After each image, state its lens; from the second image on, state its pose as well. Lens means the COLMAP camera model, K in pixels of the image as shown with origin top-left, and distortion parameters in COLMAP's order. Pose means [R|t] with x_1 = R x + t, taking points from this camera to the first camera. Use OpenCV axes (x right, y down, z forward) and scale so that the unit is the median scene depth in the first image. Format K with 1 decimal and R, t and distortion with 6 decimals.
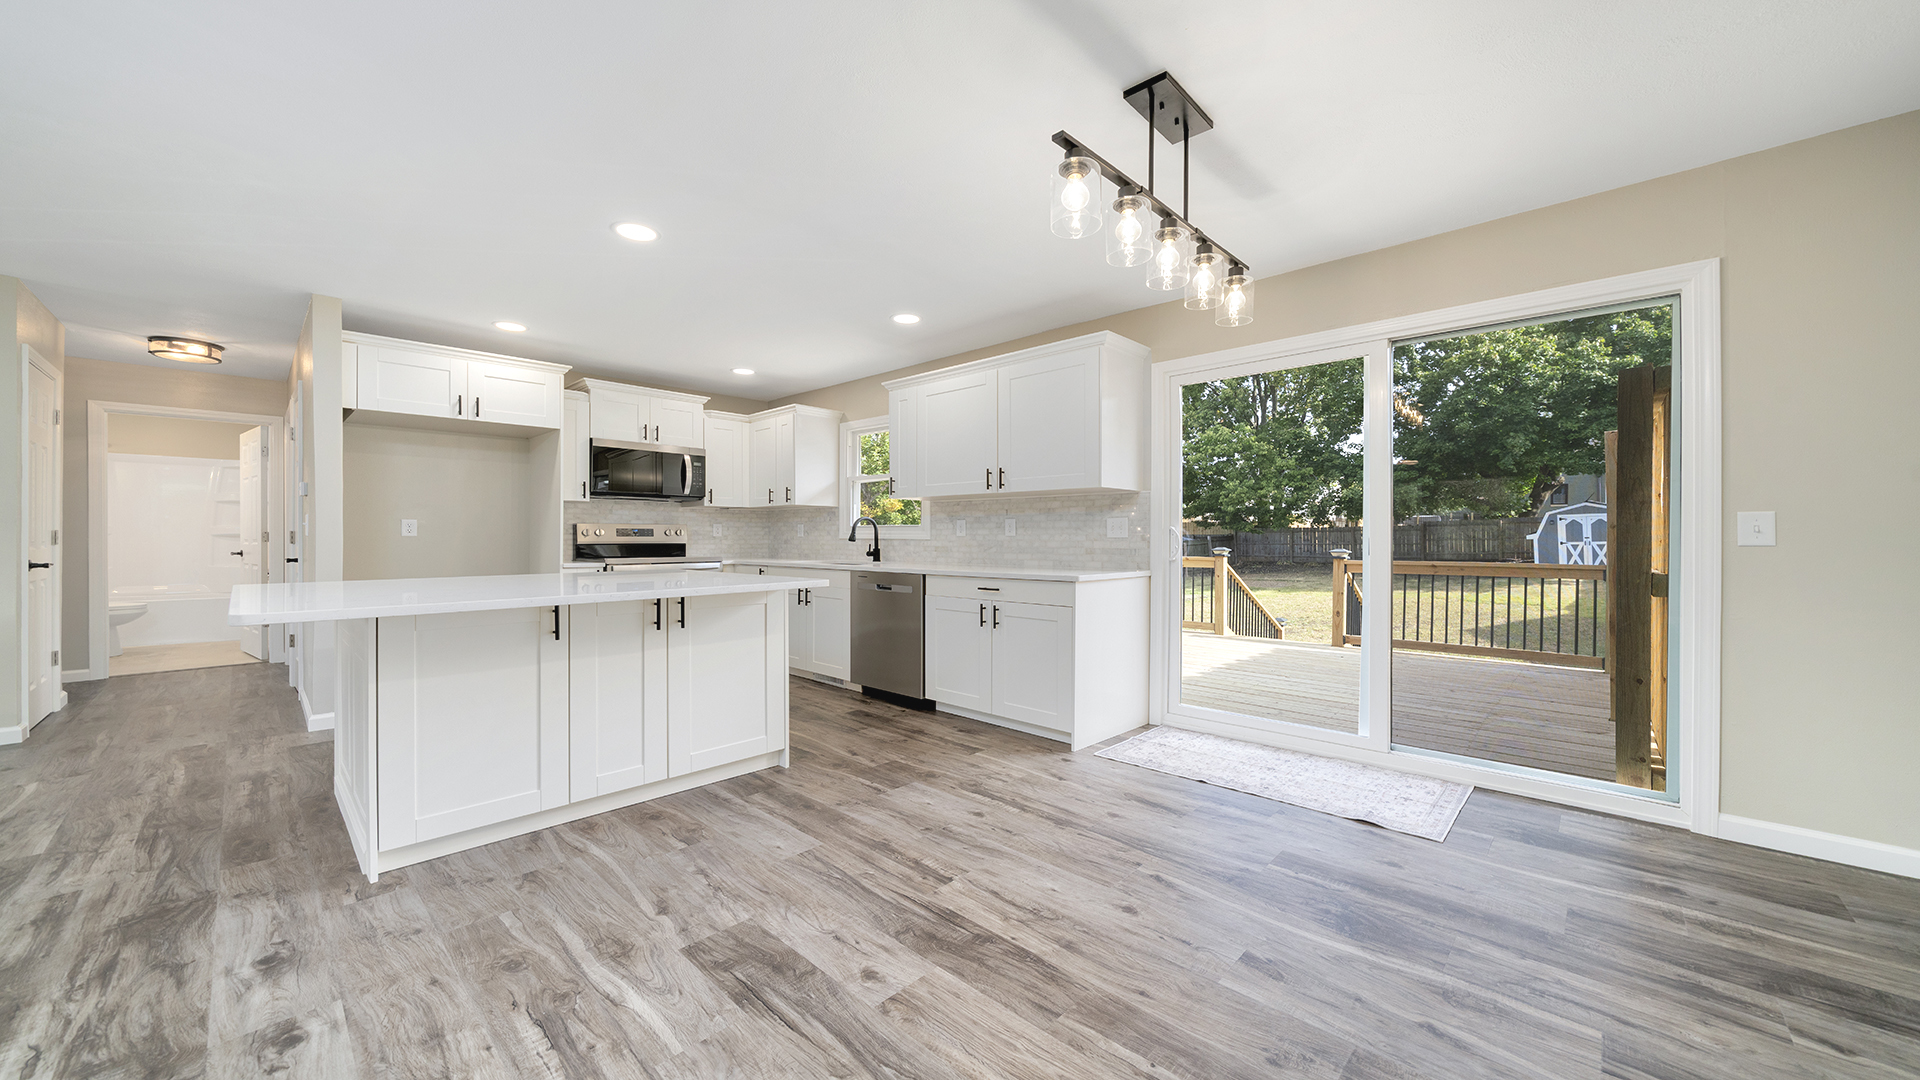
lens RADIAL K [[700.8, 0, 960.0], [0, 700.8, 540.0], [0, 0, 1]] dist [-0.000085, 0.000068]
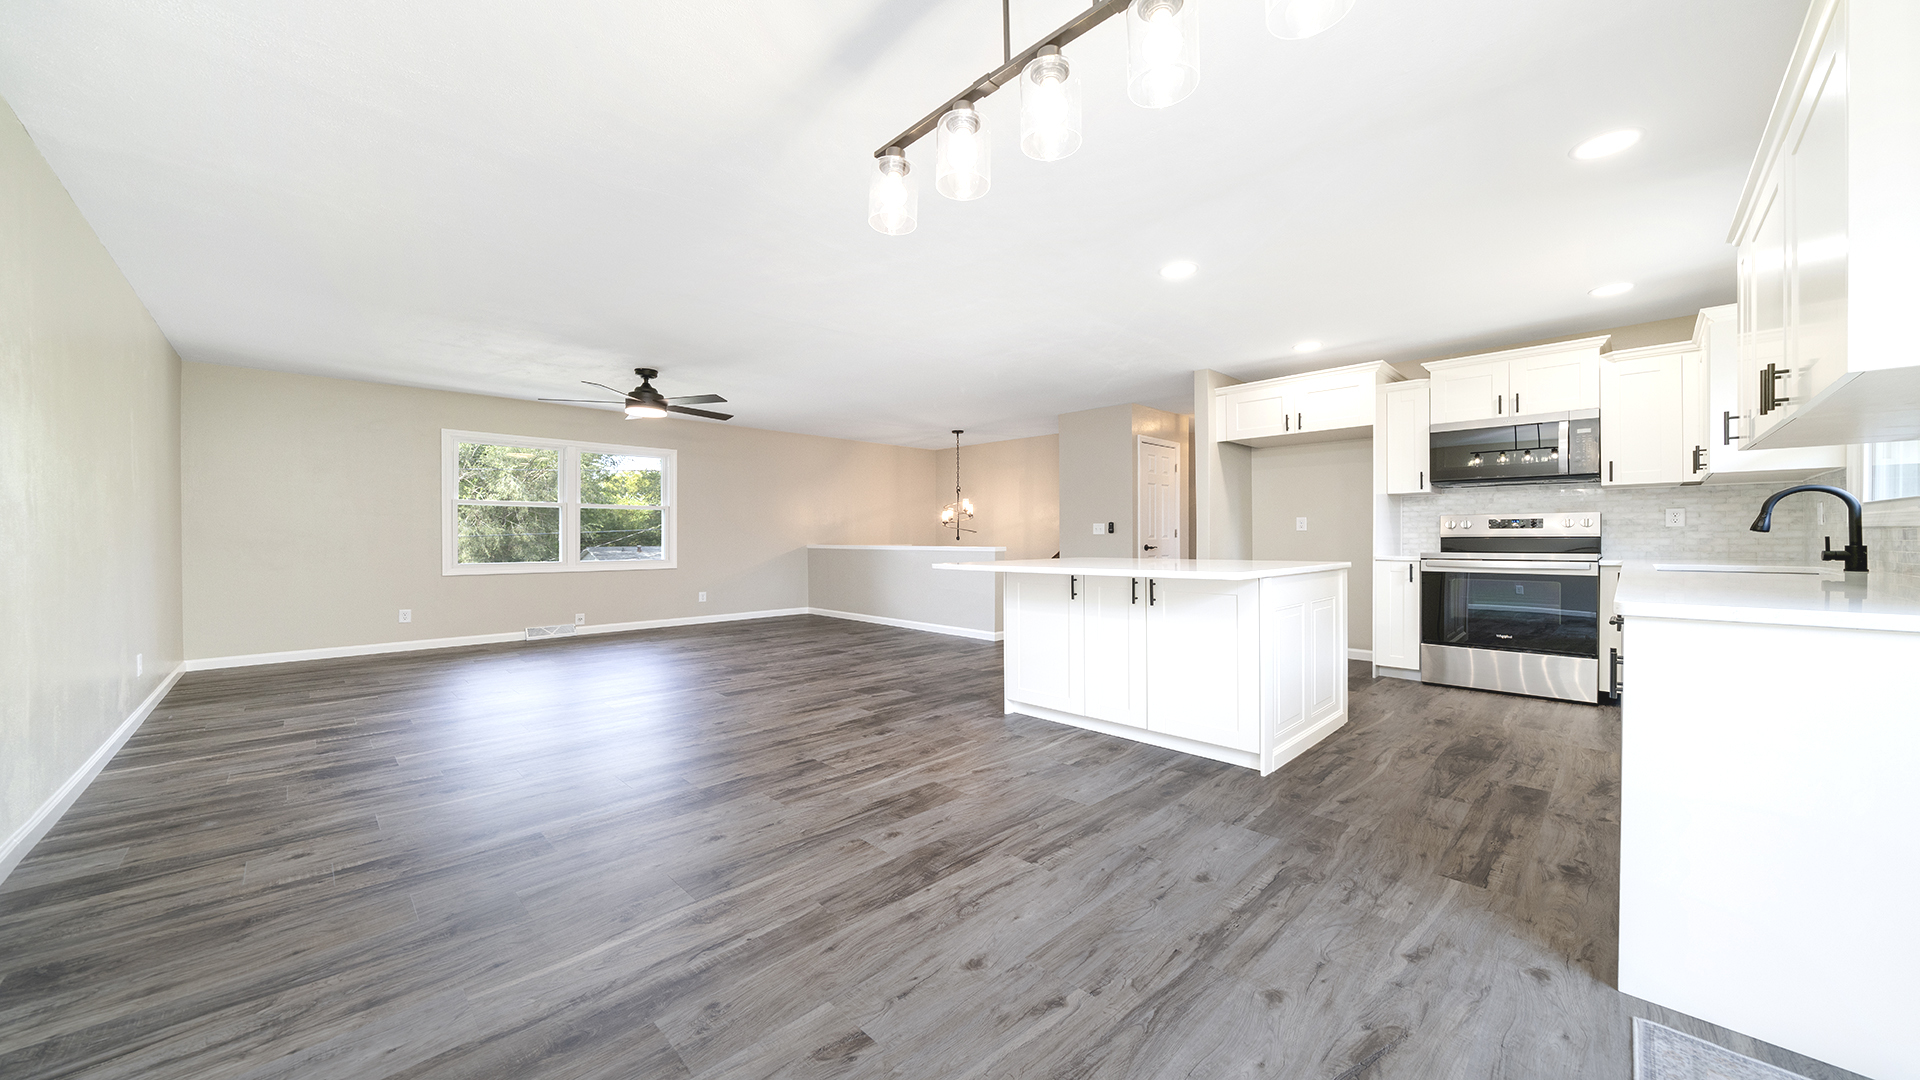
lens RADIAL K [[667.7, 0, 951.5], [0, 667.7, 541.3], [0, 0, 1]] dist [-0.000726, 0.000177]
pose [[-0.039941, 0.005546, -0.999187, 0.796071], [-0.000496, 0.999984, 0.005570, 0.013673], [0.999202, 0.000719, -0.039937, 0.770855]]
